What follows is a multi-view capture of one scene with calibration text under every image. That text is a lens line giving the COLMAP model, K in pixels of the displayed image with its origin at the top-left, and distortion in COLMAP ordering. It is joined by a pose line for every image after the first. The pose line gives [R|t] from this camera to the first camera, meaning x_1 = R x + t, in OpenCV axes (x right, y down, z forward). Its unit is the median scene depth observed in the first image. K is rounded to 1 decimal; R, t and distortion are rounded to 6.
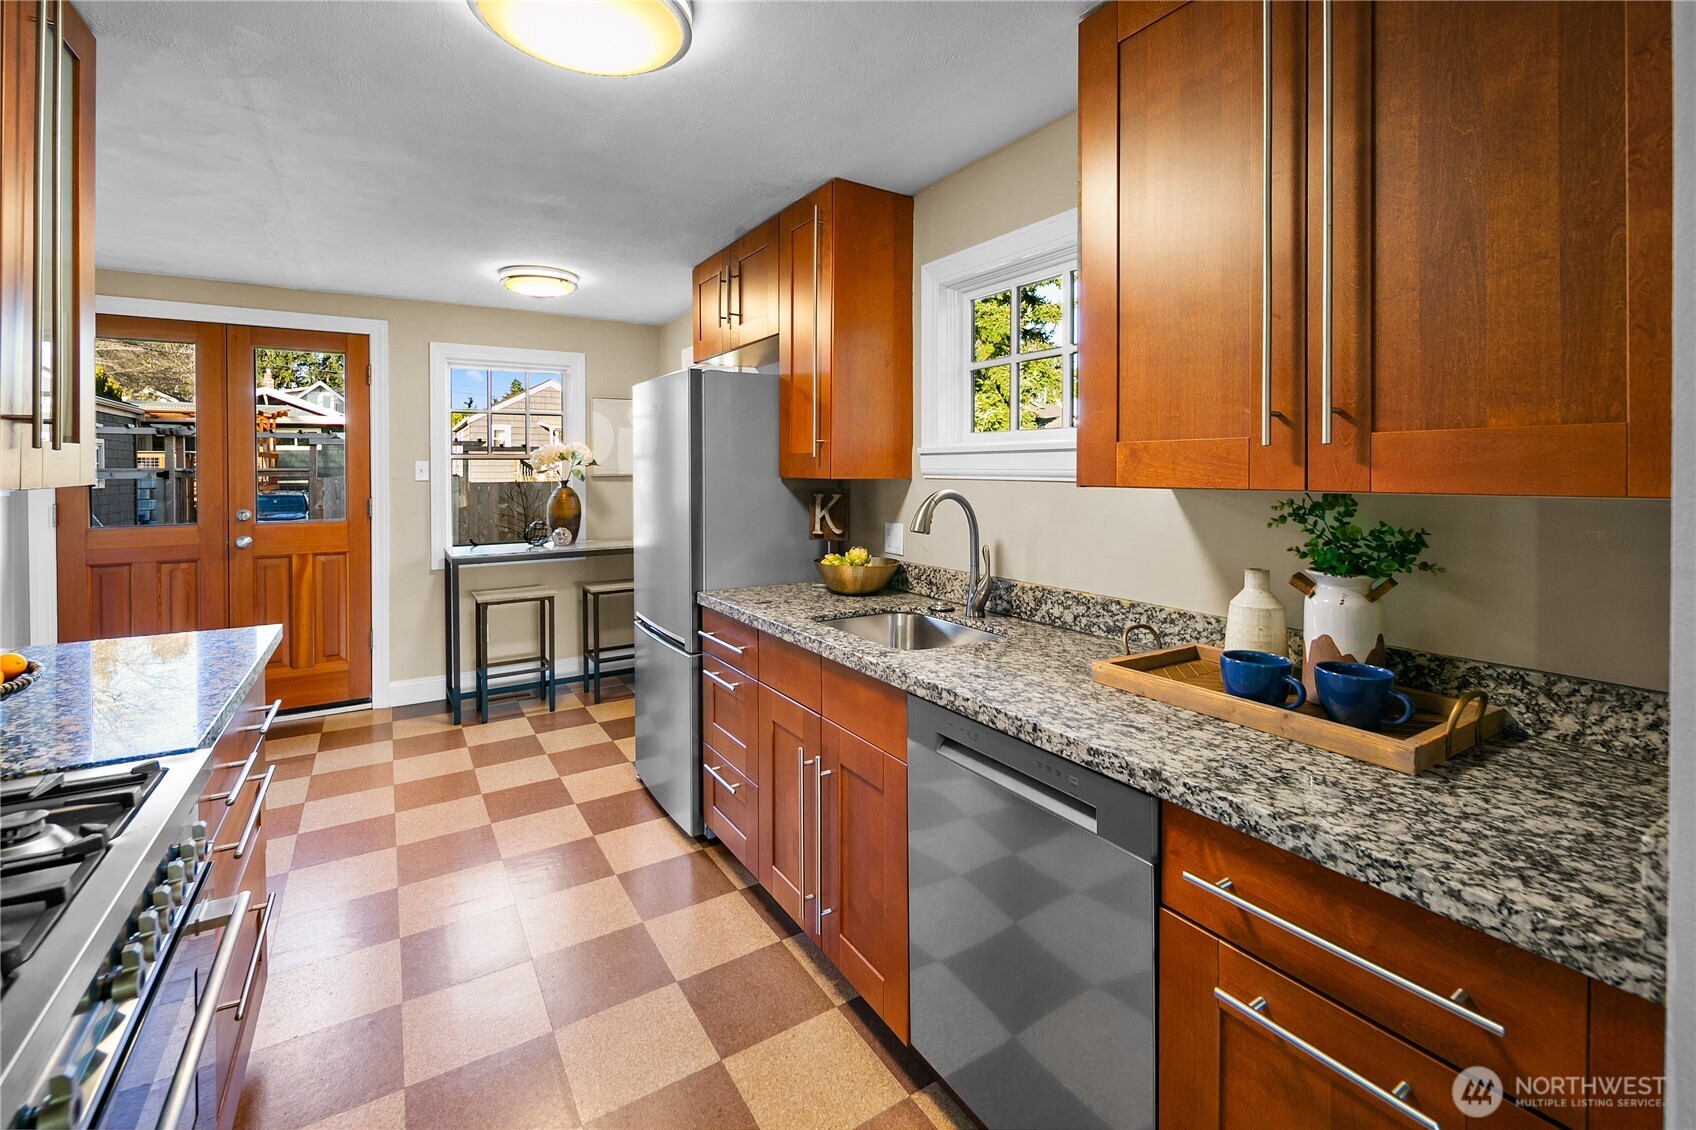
lens RADIAL K [[740.2, 0, 852.7], [0, 740.2, 468.7], [0, 0, 1]] dist [0.003626, -0.002332]
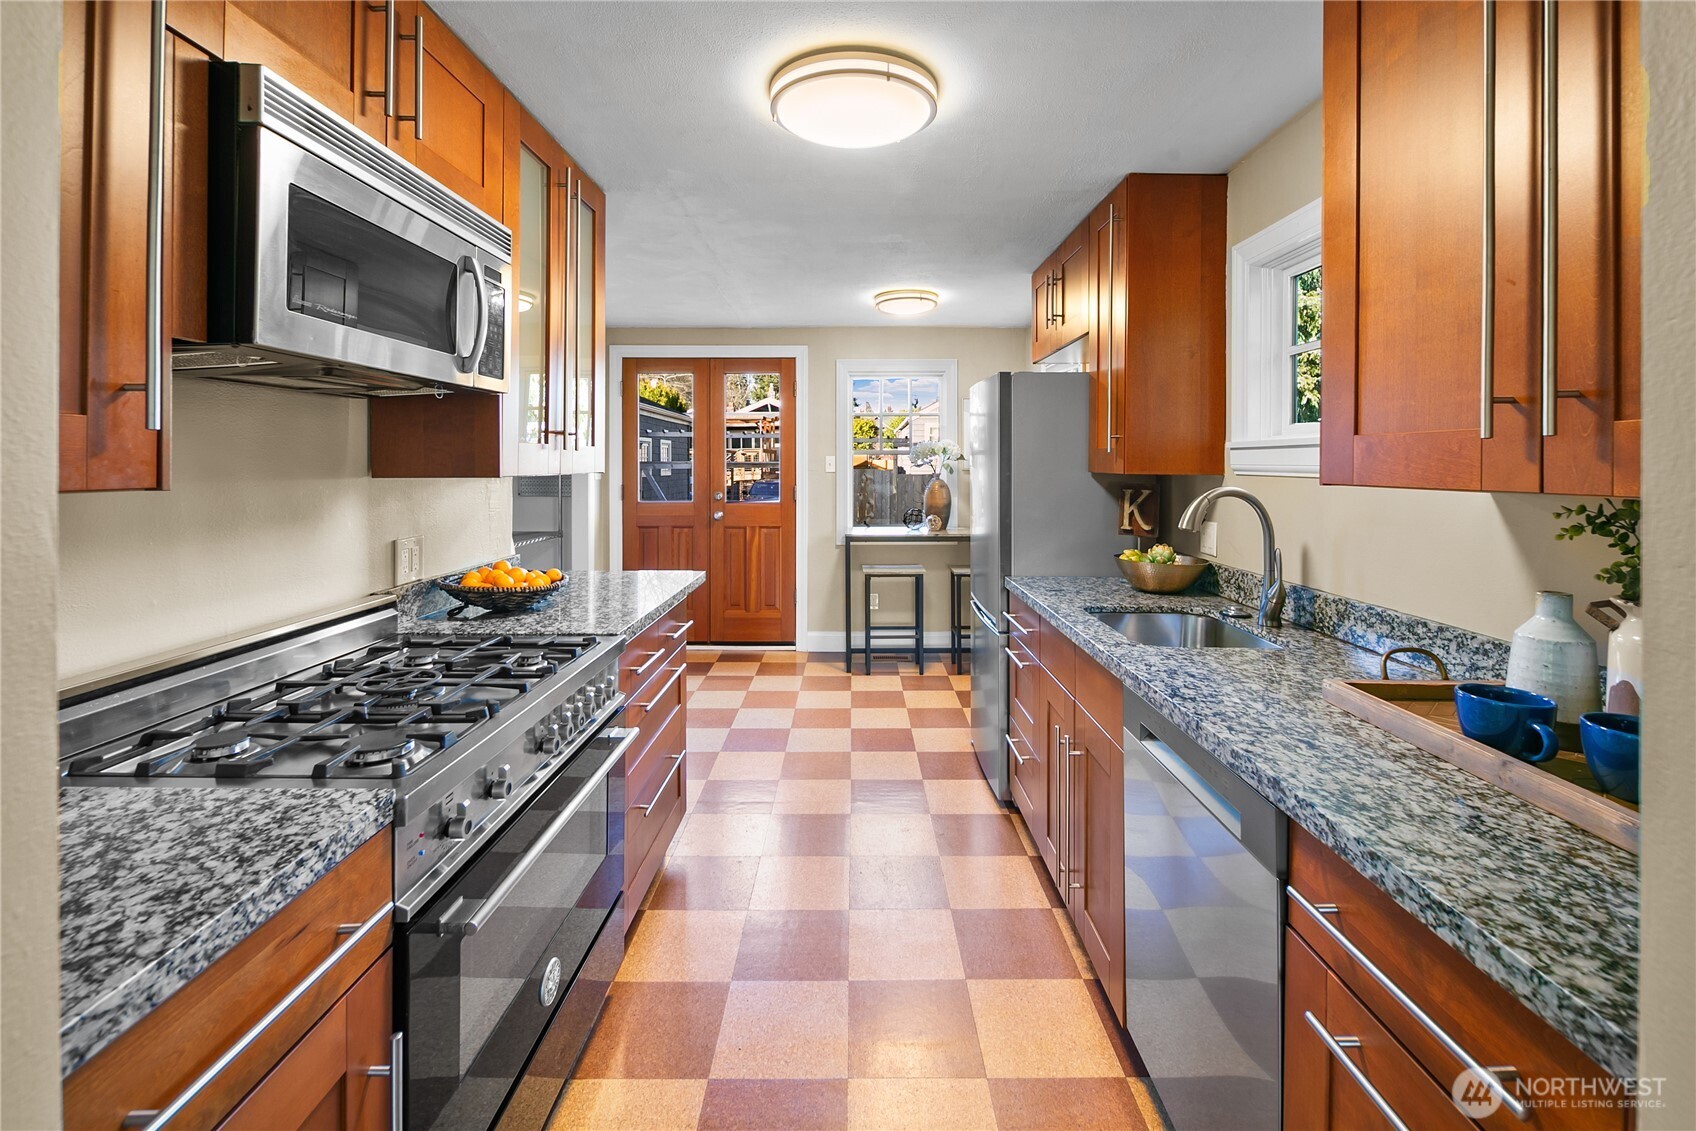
lens RADIAL K [[740.2, 0, 853.0], [0, 740.2, 458.5], [0, 0, 1]] dist [0.003626, -0.002332]
pose [[0.845127, 0.000777, -0.534564, 0.117626], [-0.004048, 0.999980, -0.004947, -0.000572], [0.534550, 0.006344, 0.845113, -0.026738]]
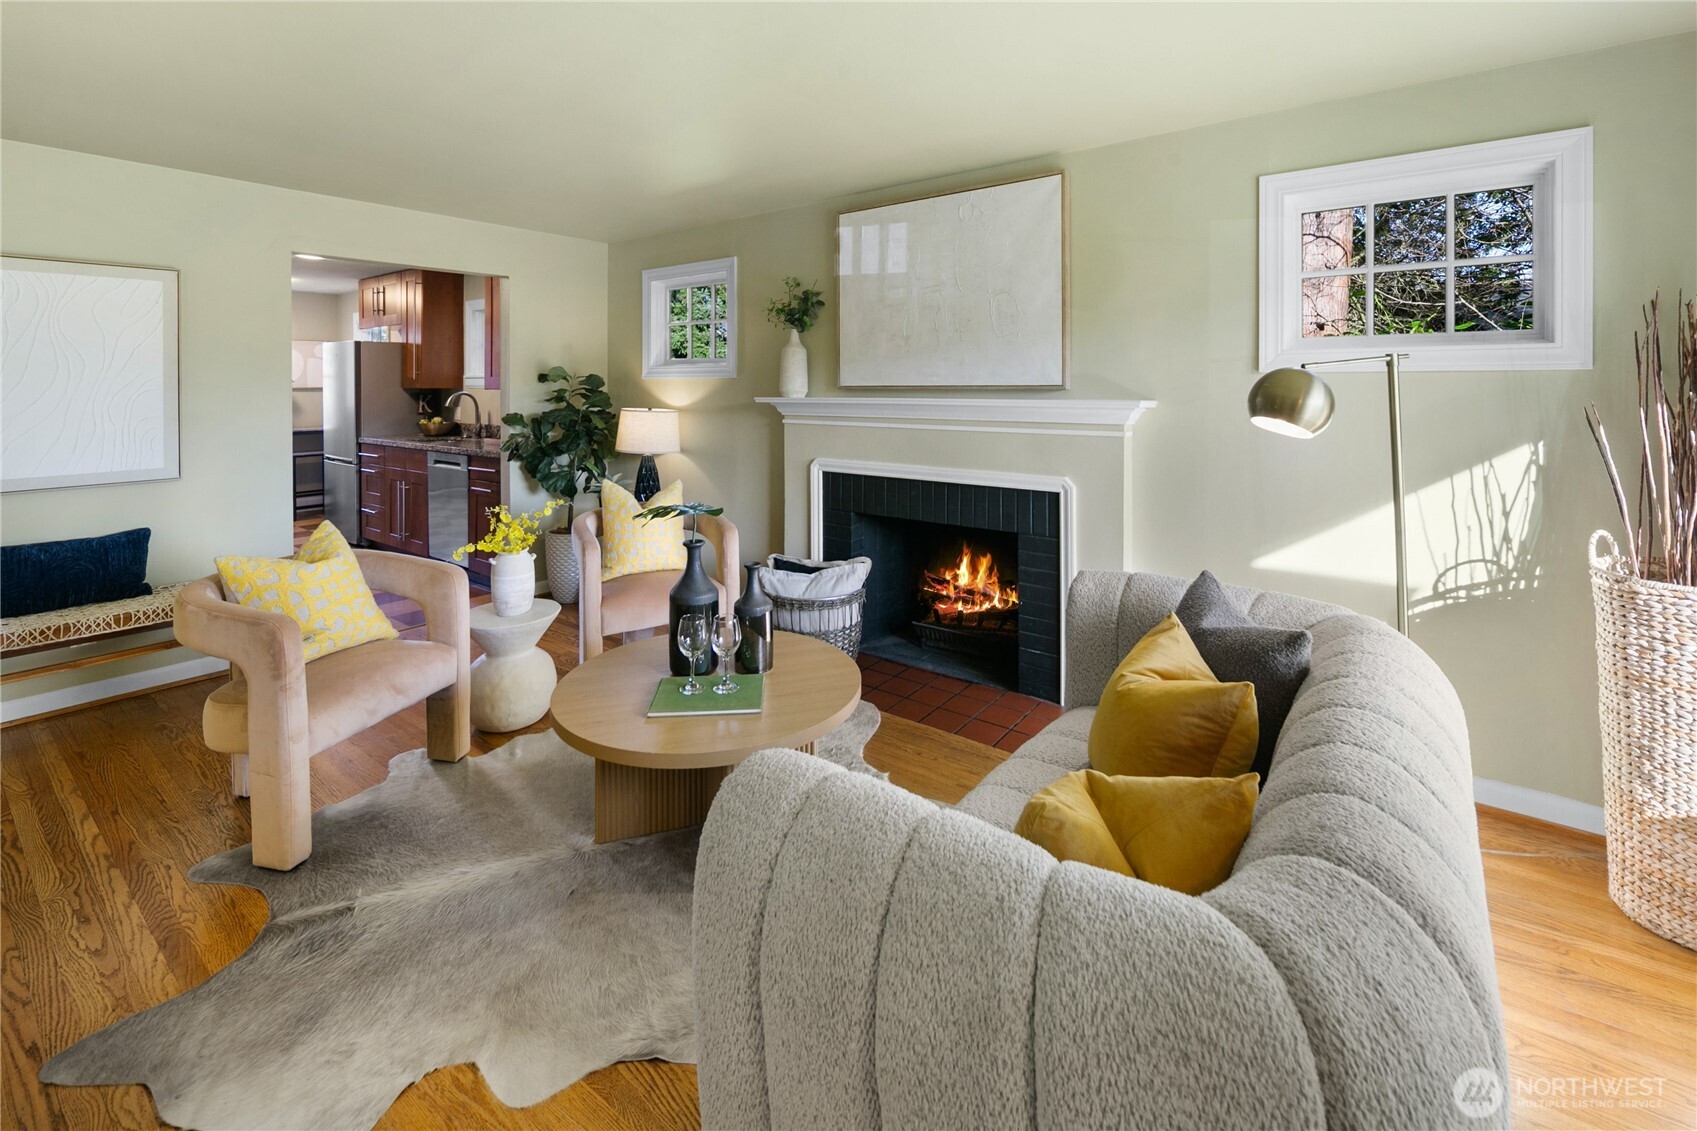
lens RADIAL K [[740.6, 0, 859.2], [0, 740.6, 385.7], [0, 0, 1]] dist [0.003626, -0.002332]
pose [[0.935370, -0.000850, 0.353671, 0.278958], [0.000648, 1.000000, 0.000688, 0.002731], [-0.353671, -0.000414, 0.935370, -1.111377]]
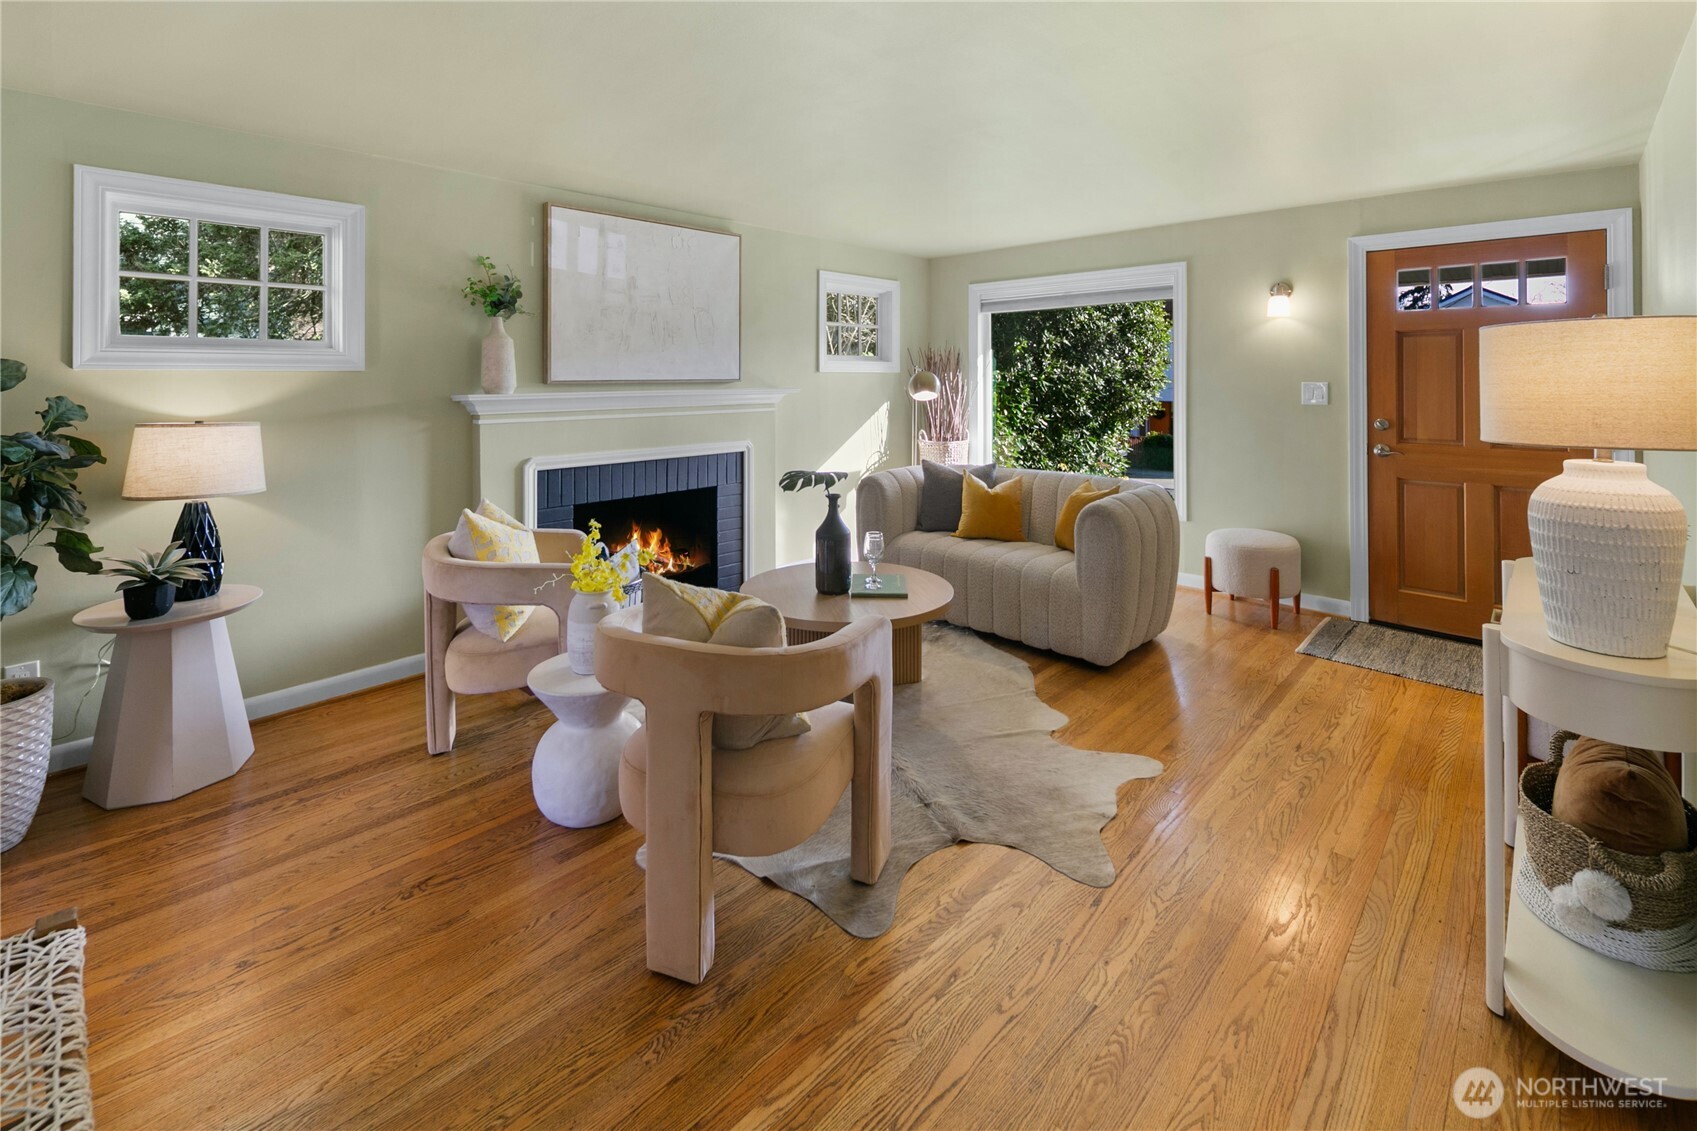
lens RADIAL K [[740.6, 0, 850.1], [0, 740.6, 380.3], [0, 0, 1]] dist [0.003626, -0.002332]
pose [[-0.242742, -0.001248, 0.970090, -0.387460], [0.004748, 0.999986, 0.002475, 0.002338], [-0.970079, 0.005206, -0.242733, -0.365908]]
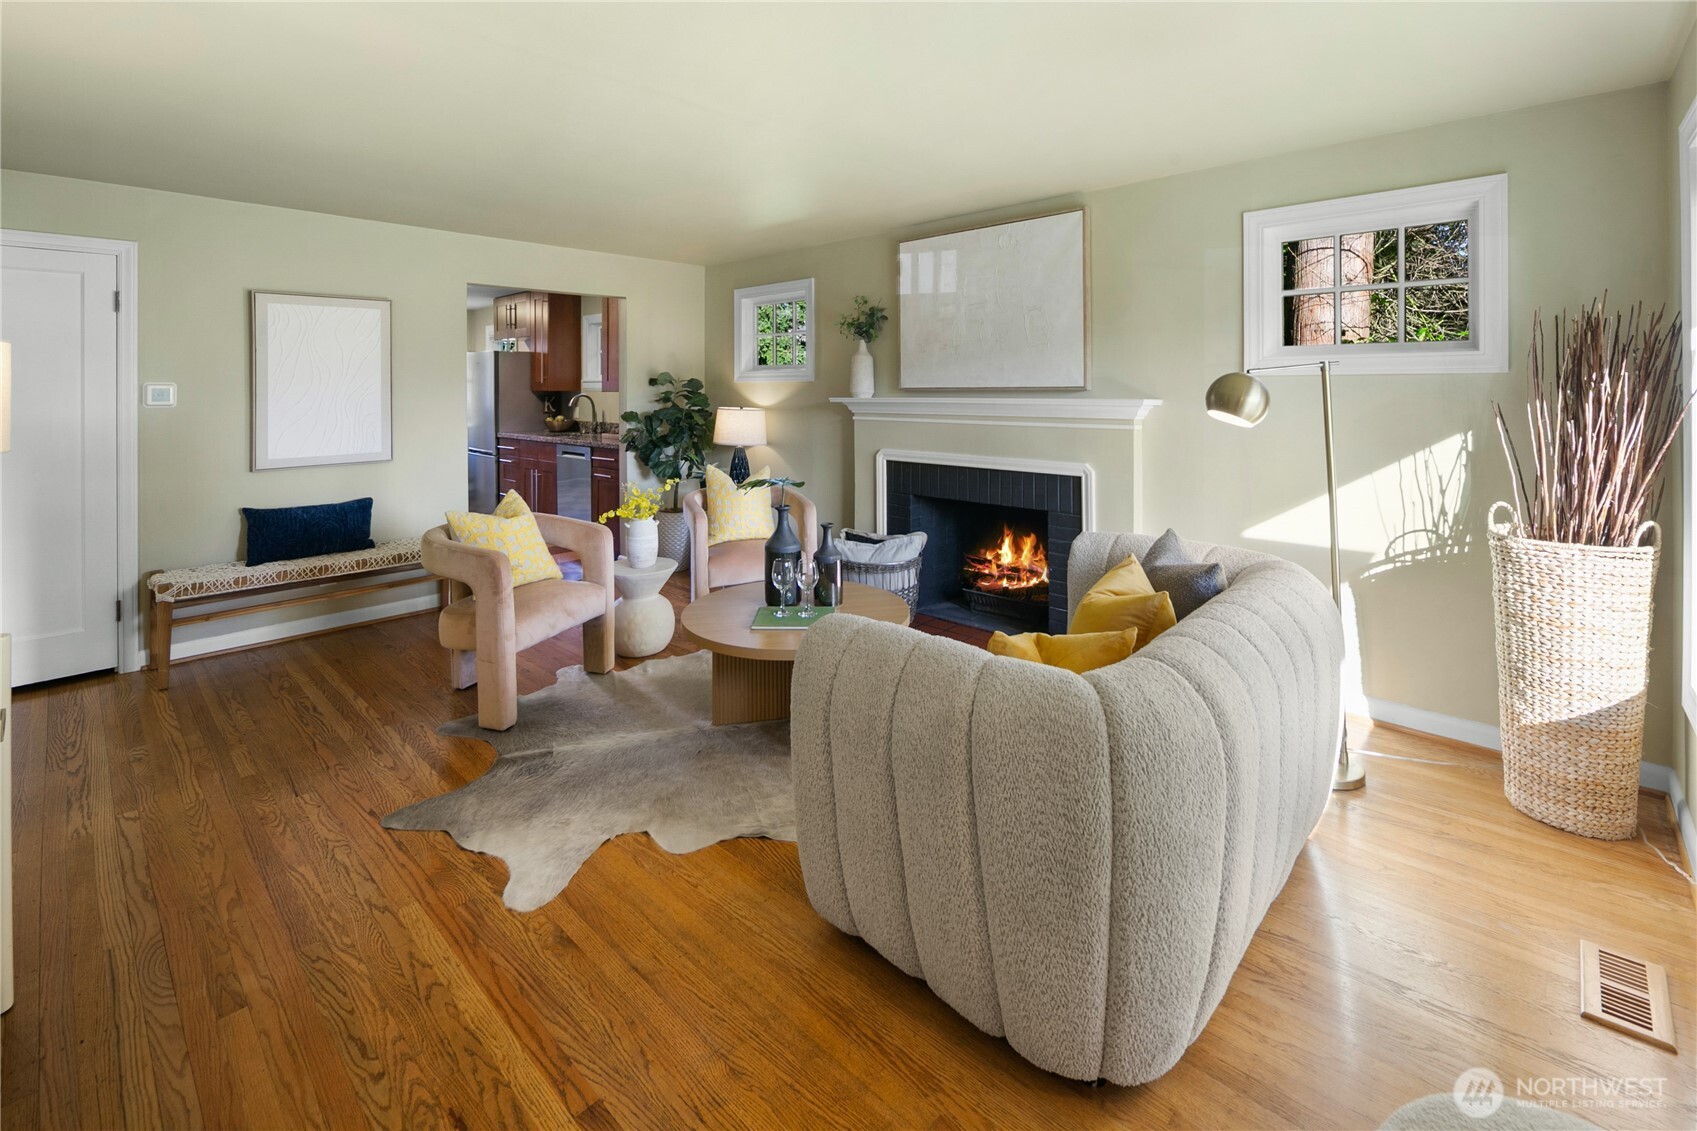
lens RADIAL K [[740.6, 0, 860.5], [0, 740.6, 386.2], [0, 0, 1]] dist [0.003626, -0.002332]
pose [[0.966249, -0.003213, 0.257590, 0.244346], [0.003708, 0.999992, -0.001435, 0.002669], [-0.257583, 0.002342, 0.966253, -1.280264]]
